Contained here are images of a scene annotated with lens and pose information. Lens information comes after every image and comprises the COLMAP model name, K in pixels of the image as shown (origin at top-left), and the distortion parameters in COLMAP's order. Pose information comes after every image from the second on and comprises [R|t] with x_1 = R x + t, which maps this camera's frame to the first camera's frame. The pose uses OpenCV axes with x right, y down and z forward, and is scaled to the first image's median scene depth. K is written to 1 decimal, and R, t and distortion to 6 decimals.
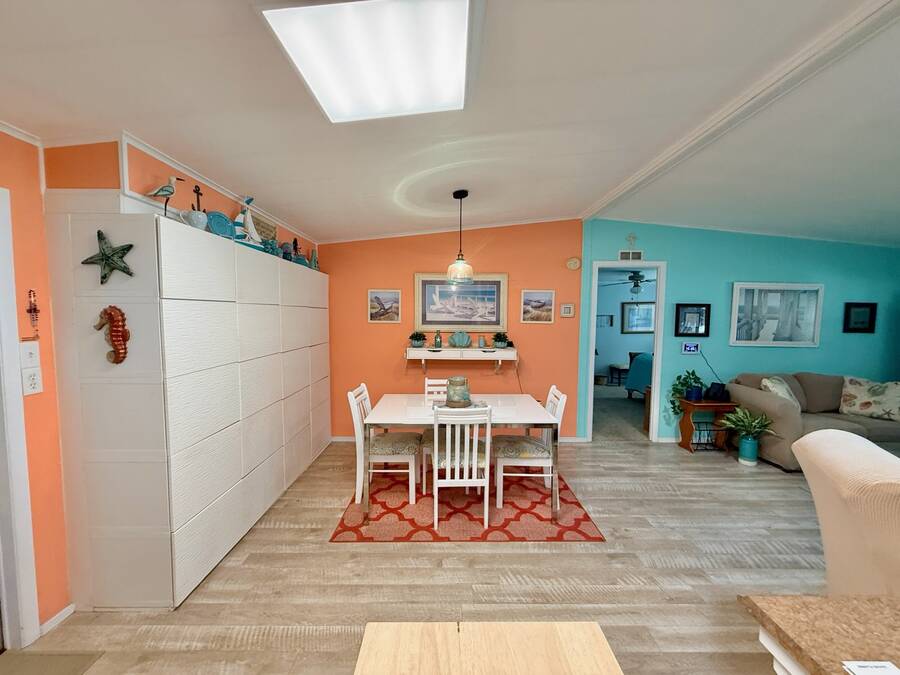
lens RADIAL K [[358.2, 0, 447.5], [0, 358.2, 337.8], [0, 0, 1]] dist [-0.000362, -0.000228]
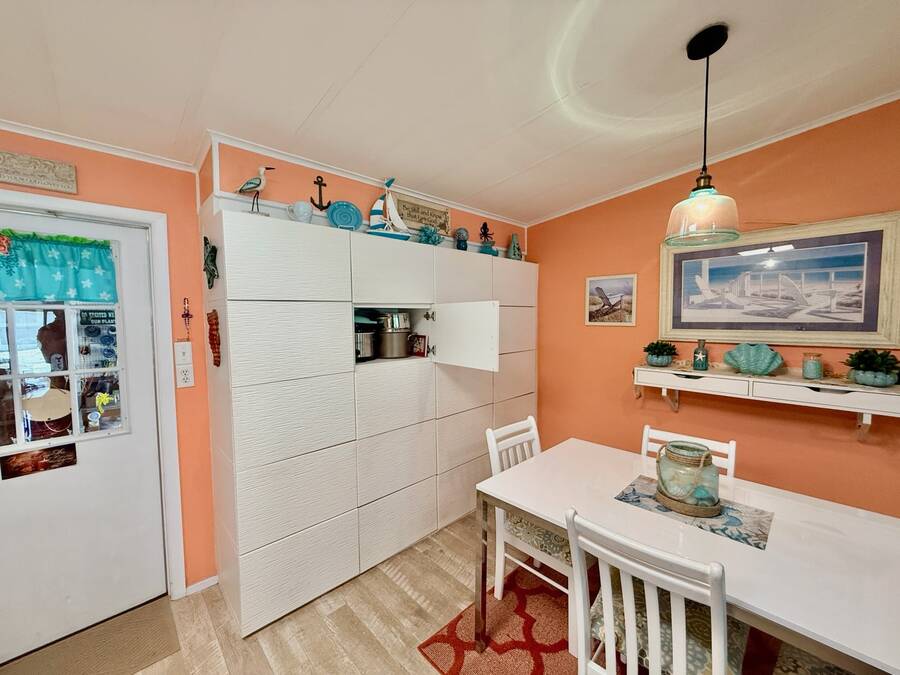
lens RADIAL K [[358.2, 0, 447.5], [0, 358.2, 337.8], [0, 0, 1]] dist [-0.000362, -0.000228]
pose [[0.685324, 0.030331, -0.727606, 0.107660], [-0.031203, 0.999438, 0.012273, -0.017793], [0.727569, 0.014292, 0.685886, 0.326532]]
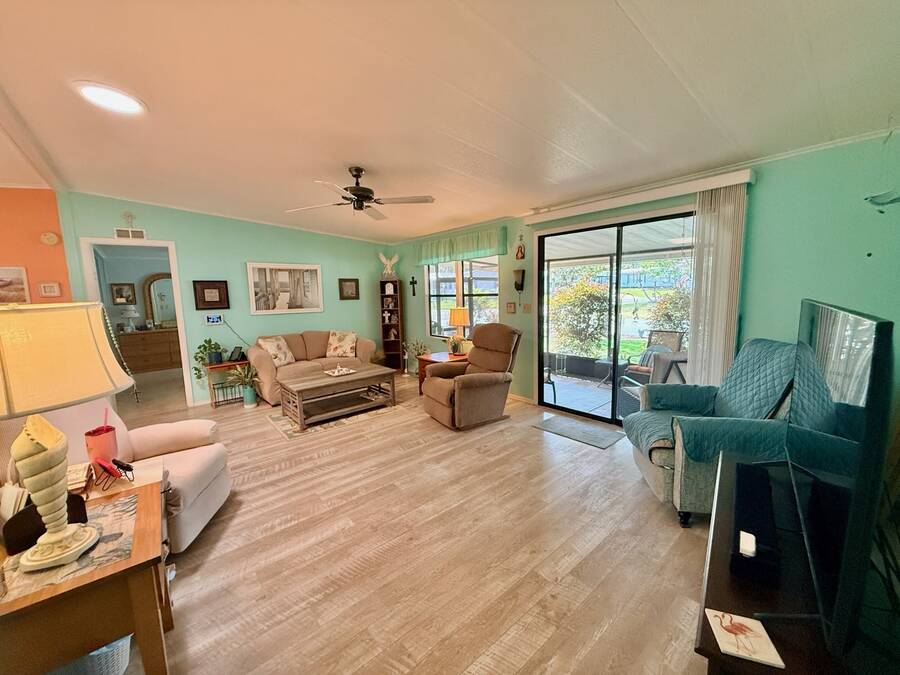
lens RADIAL K [[358.2, 0, 447.5], [0, 358.2, 337.8], [0, 0, 1]] dist [-0.000362, -0.000228]
pose [[0.766950, -0.111190, 0.632001, 0.537657], [0.072060, 0.993568, 0.087354, 0.042001], [-0.637648, -0.021455, 0.770029, -0.375406]]
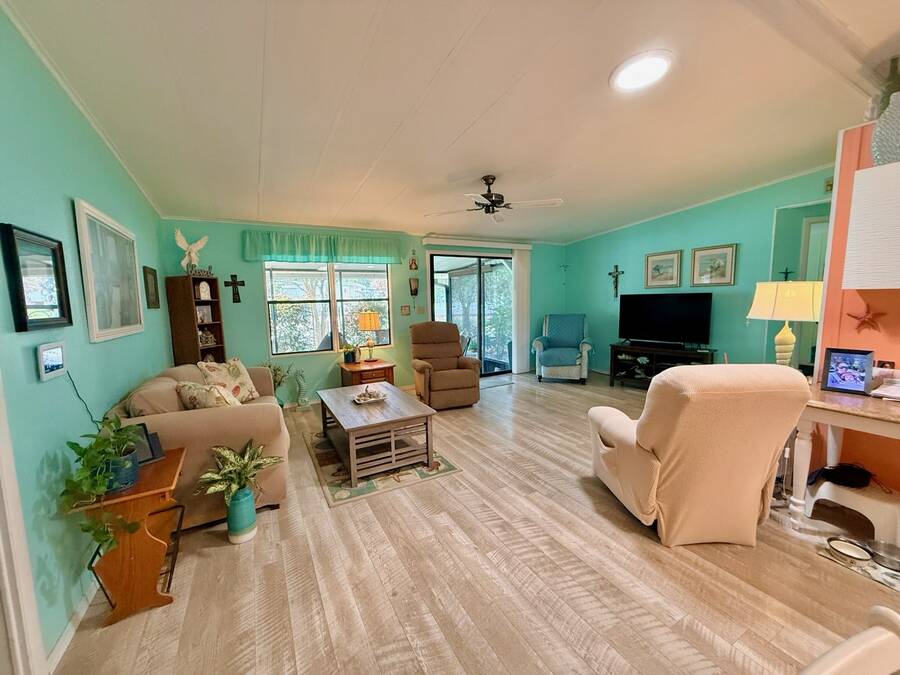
lens RADIAL K [[358.2, 0, 447.5], [0, 358.2, 337.8], [0, 0, 1]] dist [-0.000362, -0.000228]
pose [[-0.473622, -0.091506, 0.875962, 0.192406], [0.073041, 0.987081, 0.142606, -0.015273], [-0.877695, 0.131523, -0.460819, 0.836409]]
